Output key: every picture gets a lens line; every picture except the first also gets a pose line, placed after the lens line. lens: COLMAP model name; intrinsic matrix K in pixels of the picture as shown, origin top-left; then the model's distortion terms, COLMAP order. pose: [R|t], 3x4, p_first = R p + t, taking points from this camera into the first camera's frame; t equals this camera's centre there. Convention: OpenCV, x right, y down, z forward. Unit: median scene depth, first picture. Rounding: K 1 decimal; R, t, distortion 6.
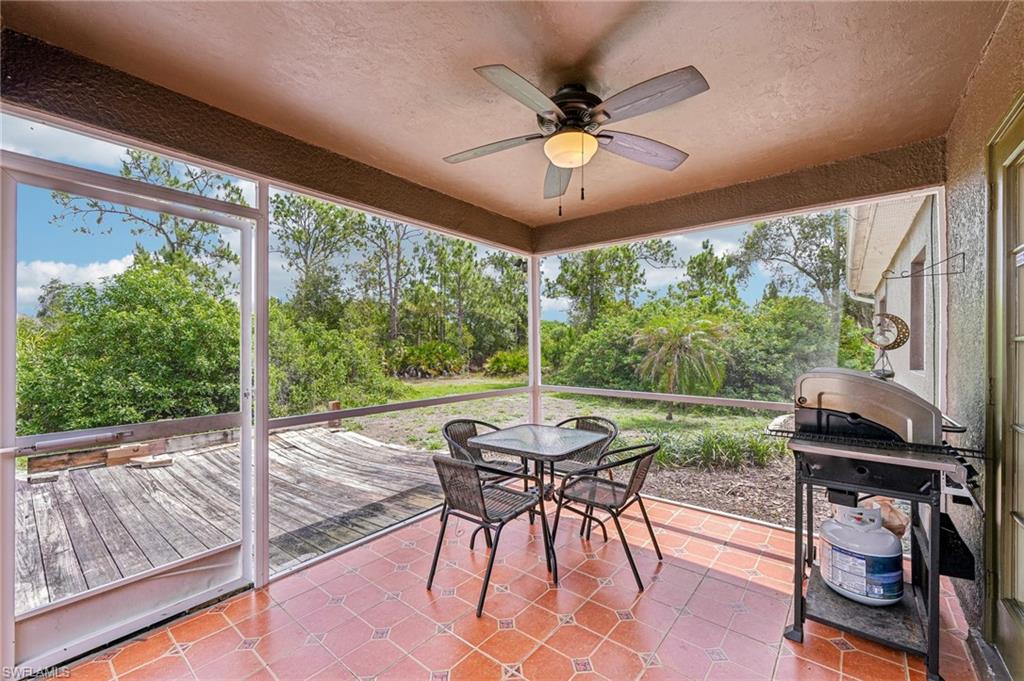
lens RADIAL K [[413.0, 0, 511.7], [0, 413.0, 345.1], [0, 0, 1]] dist [0.001159, 0.000013]
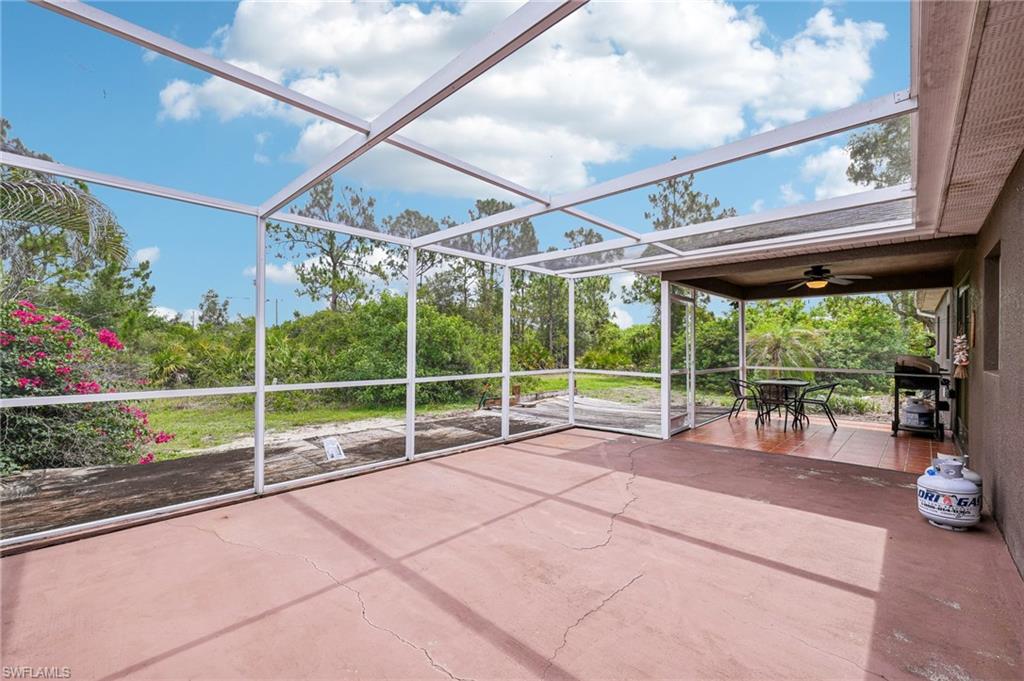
lens RADIAL K [[413.0, 0, 514.3], [0, 413.0, 342.5], [0, 0, 1]] dist [0.001159, 0.000013]
pose [[0.995849, 0.004240, -0.090917, -0.258740], [-0.004842, 0.999968, -0.006398, 0.000376], [0.090887, 0.006811, 0.995838, -0.325153]]
